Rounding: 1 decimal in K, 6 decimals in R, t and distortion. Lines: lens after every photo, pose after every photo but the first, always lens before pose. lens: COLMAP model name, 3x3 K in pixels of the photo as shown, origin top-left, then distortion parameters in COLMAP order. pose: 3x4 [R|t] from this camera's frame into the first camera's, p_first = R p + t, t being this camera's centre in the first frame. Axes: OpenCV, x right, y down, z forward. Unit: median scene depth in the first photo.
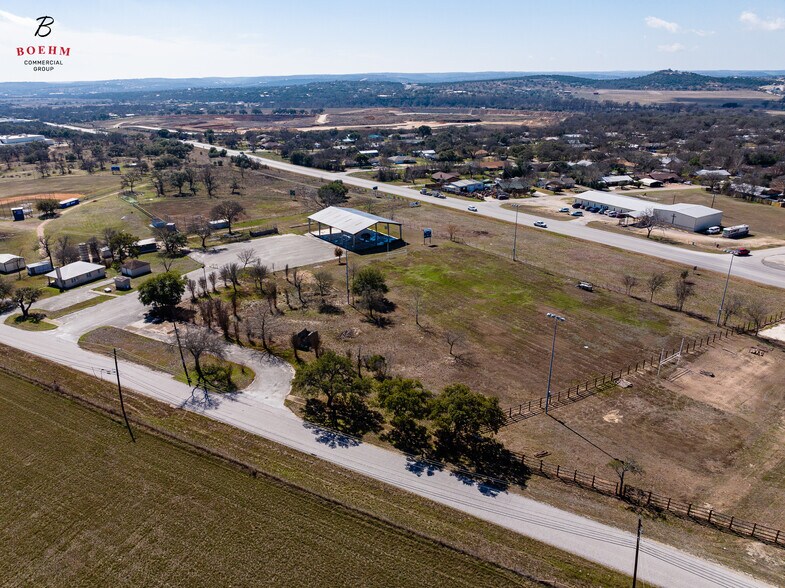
lens RADIAL K [[552.4, 0, 392.5], [0, 552.4, 294.0], [0, 0, 1]] dist [-0.039465, 0.005319]
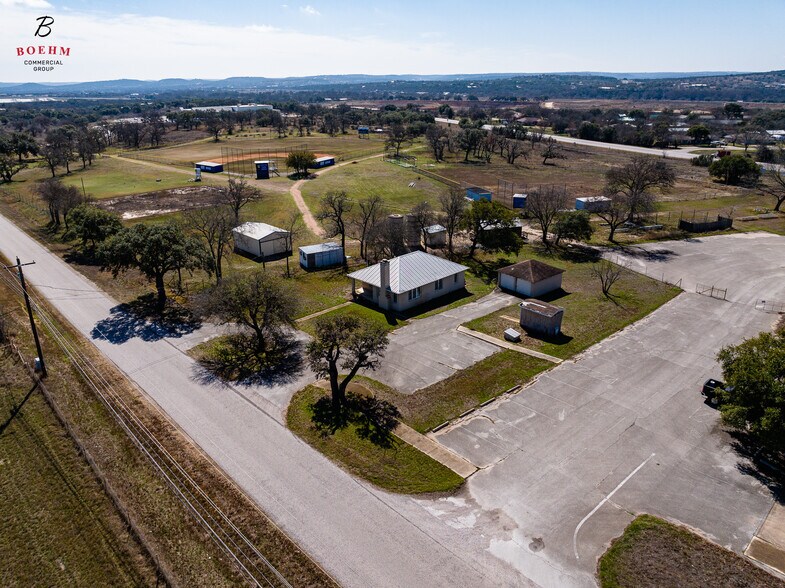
lens RADIAL K [[552.4, 0, 392.5], [0, 552.4, 294.0], [0, 0, 1]] dist [-0.039465, 0.005319]
pose [[0.949068, 0.115551, -0.293117, -0.384191], [-0.115714, 0.993140, 0.016847, -0.025664], [0.293053, 0.017929, 0.955928, 0.472910]]
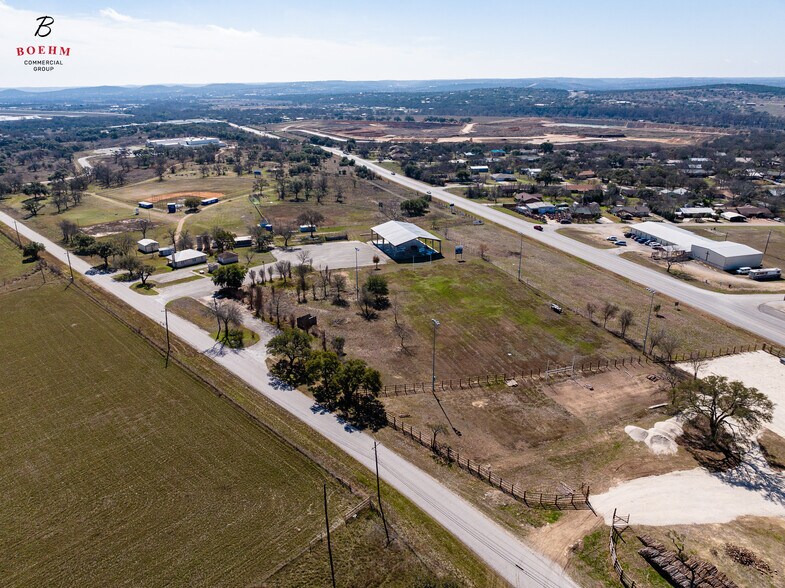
lens RADIAL K [[552.4, 0, 392.5], [0, 552.4, 294.0], [0, 0, 1]] dist [-0.039465, 0.005319]
pose [[0.957196, 0.106117, -0.269288, 0.253385], [-0.107399, 0.994166, 0.010013, -0.013938], [0.268779, 0.019337, 0.963008, -0.165394]]
